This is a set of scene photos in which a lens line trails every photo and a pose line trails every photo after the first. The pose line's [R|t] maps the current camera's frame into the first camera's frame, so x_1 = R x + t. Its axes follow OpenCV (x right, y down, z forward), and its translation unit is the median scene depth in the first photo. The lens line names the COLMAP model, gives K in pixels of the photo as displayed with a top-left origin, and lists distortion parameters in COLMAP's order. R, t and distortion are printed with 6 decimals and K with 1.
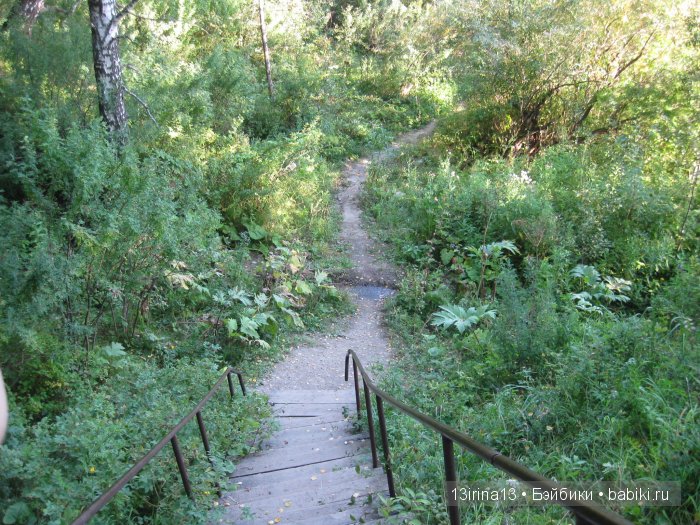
lens RADIAL K [[744.2, 0, 358.5], [0, 744.2, 260.6], [0, 0, 1]] dist [-0.135096, 0.087782]
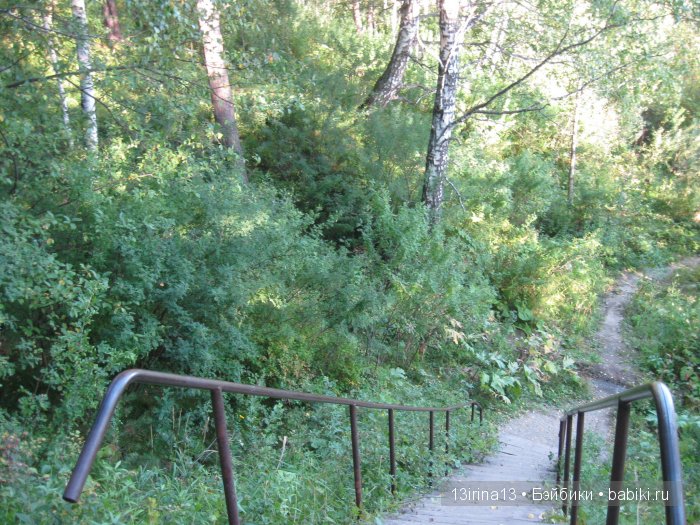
lens RADIAL K [[744.2, 0, 358.5], [0, 744.2, 260.6], [0, 0, 1]] dist [-0.135096, 0.087782]
pose [[0.905309, 0.203467, -0.372850, 0.040721], [-0.242577, 0.968236, -0.060621, 0.013661], [0.348672, 0.145326, 0.925909, -0.177709]]
